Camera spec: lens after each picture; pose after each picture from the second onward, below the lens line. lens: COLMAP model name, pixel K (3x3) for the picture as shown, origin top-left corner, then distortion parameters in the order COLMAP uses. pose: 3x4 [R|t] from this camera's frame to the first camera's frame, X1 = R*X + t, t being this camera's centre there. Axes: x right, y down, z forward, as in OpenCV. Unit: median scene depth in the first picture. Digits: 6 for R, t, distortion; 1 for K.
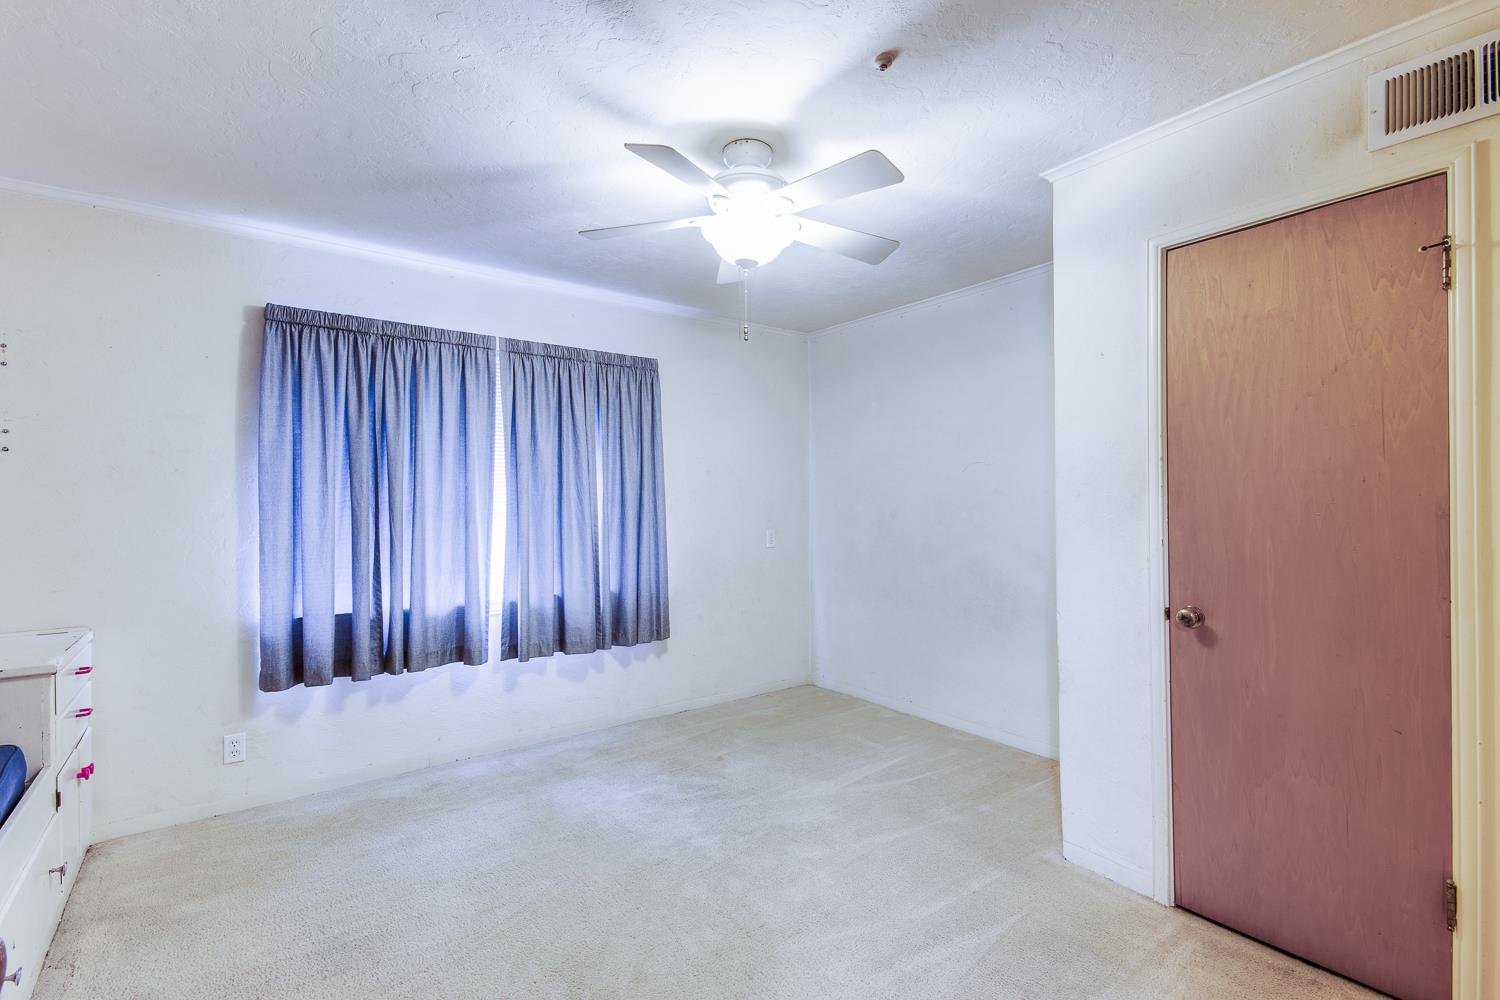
lens RADIAL K [[693.0, 0, 750.0], [0, 693.0, 503.9], [0, 0, 1]] dist [0.012067, -0.000151]
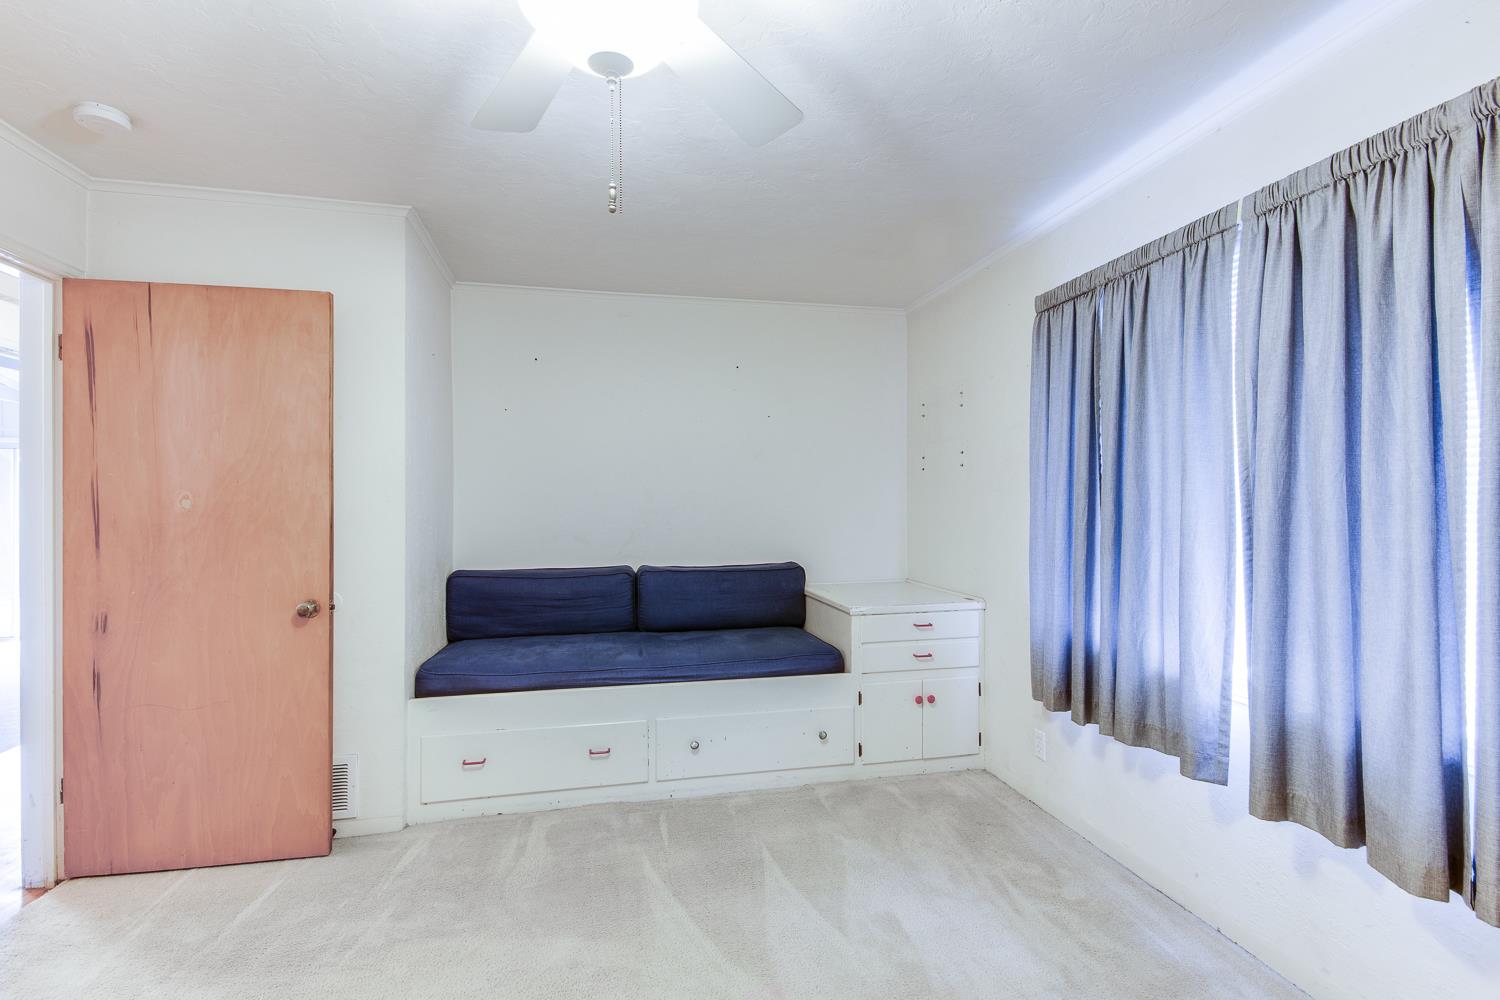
lens RADIAL K [[693.0, 0, 750.0], [0, 693.0, 503.9], [0, 0, 1]] dist [0.012067, -0.000151]
pose [[-0.403504, 0.011271, -0.914908, 0.313752], [0.000280, 0.999926, 0.012195, -0.010250], [0.914978, 0.004665, -0.403477, 0.921486]]
